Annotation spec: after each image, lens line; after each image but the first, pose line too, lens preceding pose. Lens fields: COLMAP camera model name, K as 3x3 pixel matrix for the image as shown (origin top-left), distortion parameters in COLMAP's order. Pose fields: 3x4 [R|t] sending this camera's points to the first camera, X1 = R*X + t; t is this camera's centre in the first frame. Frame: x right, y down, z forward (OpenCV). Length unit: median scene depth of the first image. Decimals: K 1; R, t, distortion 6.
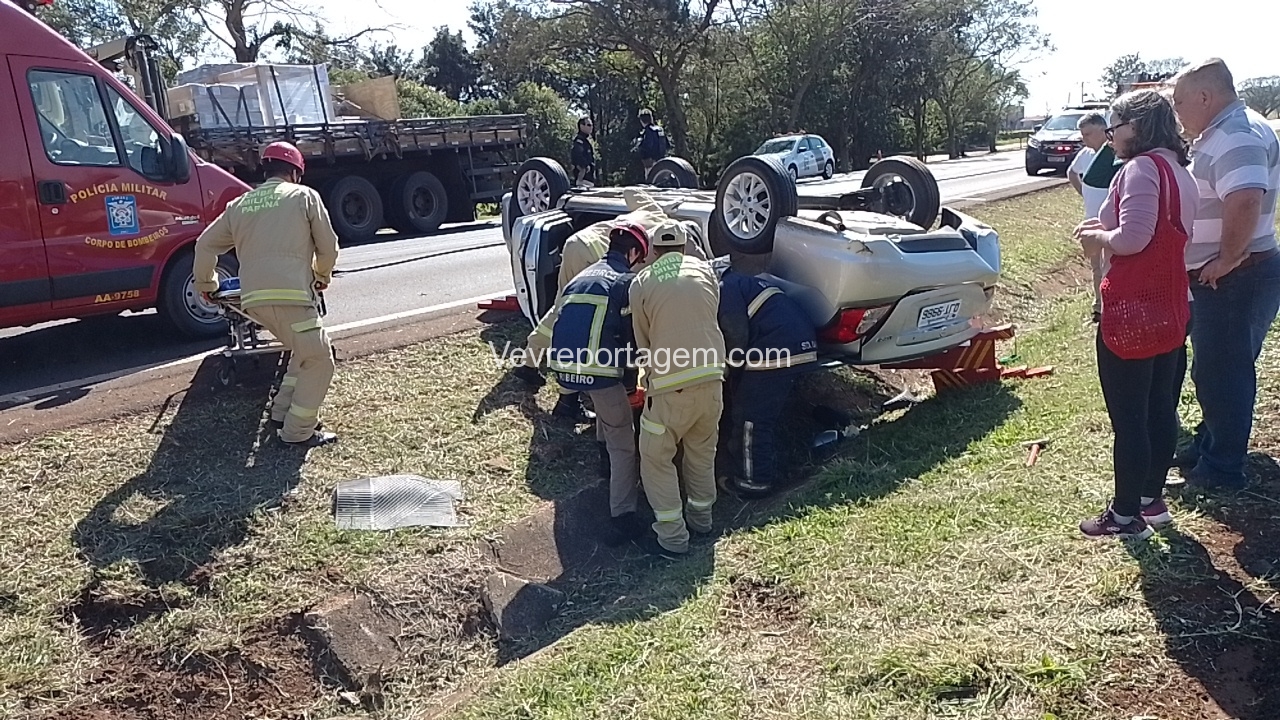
lens RADIAL K [[942.2, 0, 643.9], [0, 942.2, 357.0], [0, 0, 1]] dist [0.067442, -0.098567]
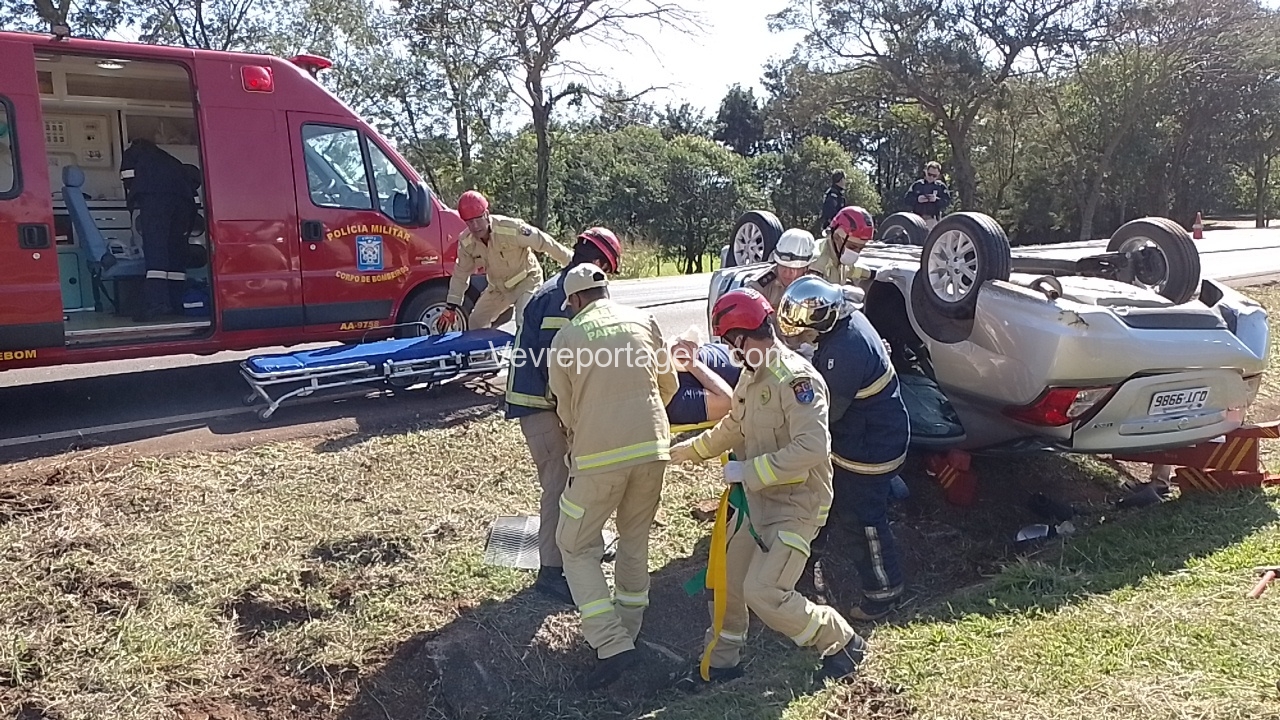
lens RADIAL K [[942.2, 0, 646.6], [0, 942.2, 358.7], [0, 0, 1]] dist [0.067442, -0.098567]
pose [[0.954843, 0.068686, -0.289063, 0.090220], [-0.083660, 0.995701, -0.039757, -0.009046], [0.285089, 0.062145, 0.956484, 0.039560]]
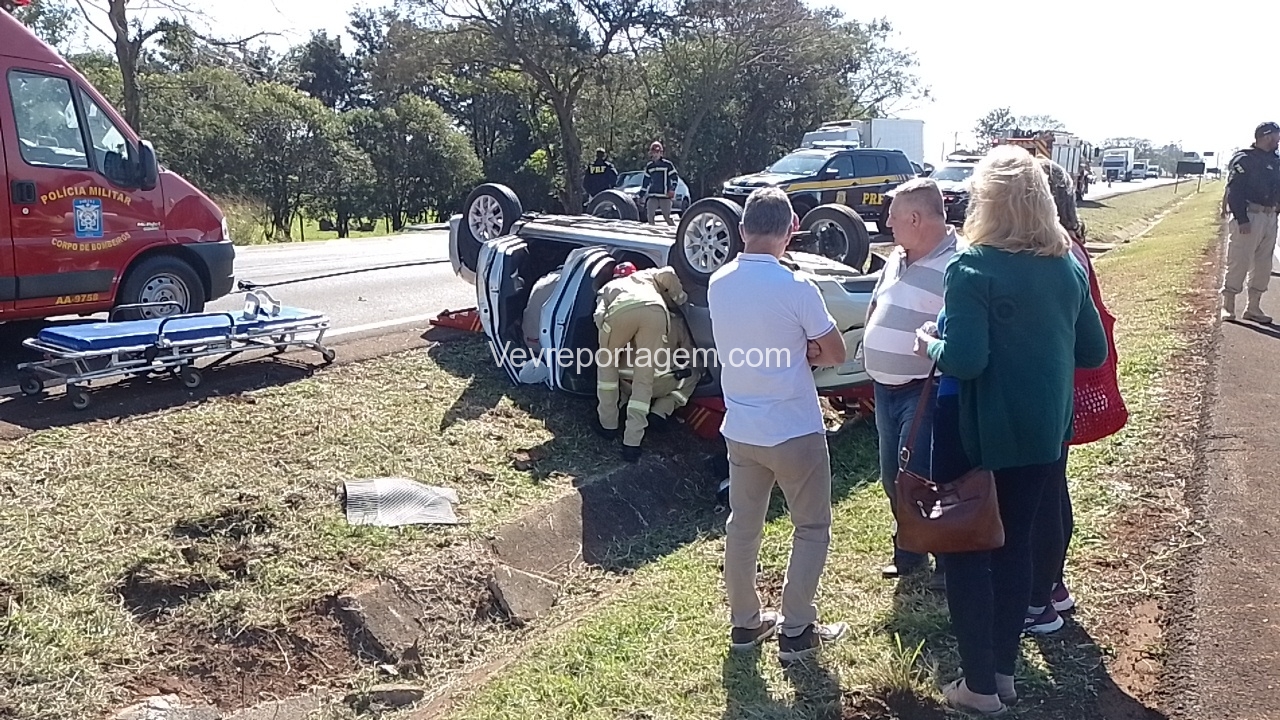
lens RADIAL K [[993.1, 0, 641.2], [0, 993.1, 354.4], [0, 0, 1]] dist [0.067896, -0.097182]
pose [[0.990451, 0.036514, 0.132943, -0.106472], [-0.031635, 0.998753, -0.038633, 0.015722], [-0.134188, 0.034058, 0.990370, -0.118482]]
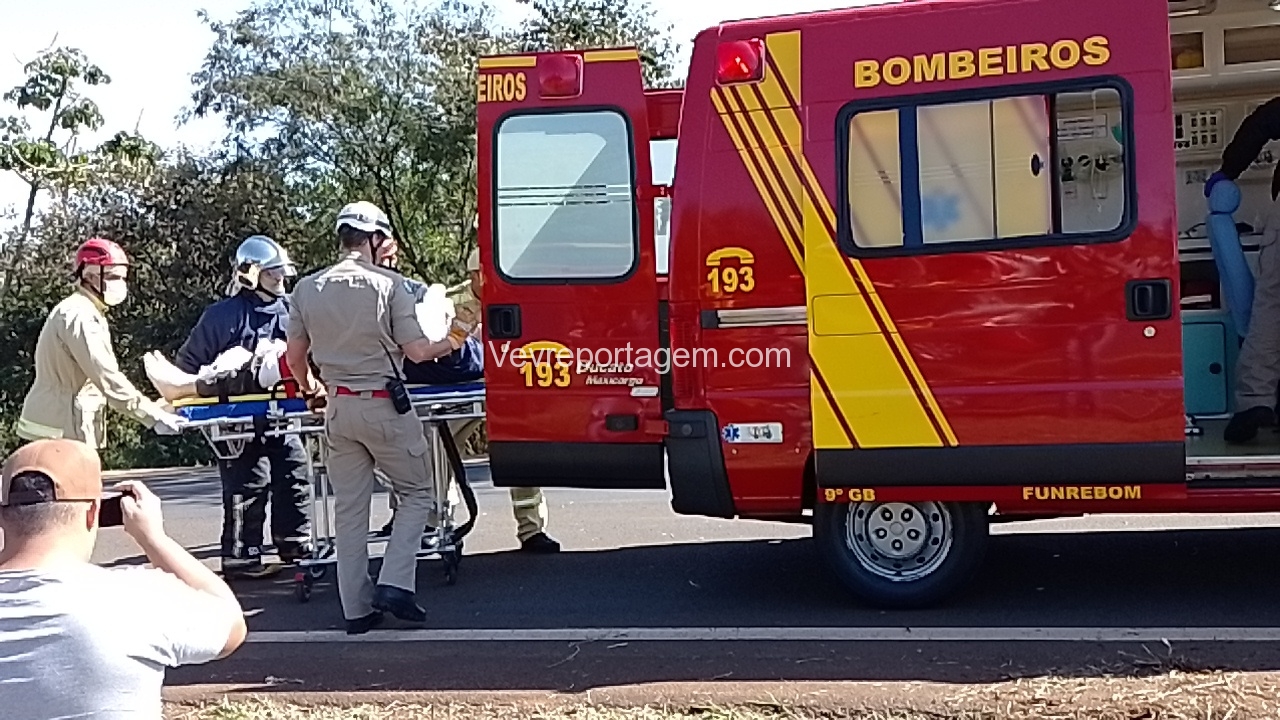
lens RADIAL K [[1449.3, 0, 651.7], [0, 1449.3, 367.6], [0, 0, 1]] dist [0.067000, 0.000000]
pose [[0.326562, 0.061345, -0.943183, -0.026721], [-0.151784, 0.988344, 0.011730, -0.039331], [0.932909, 0.139329, 0.332067, 0.186254]]
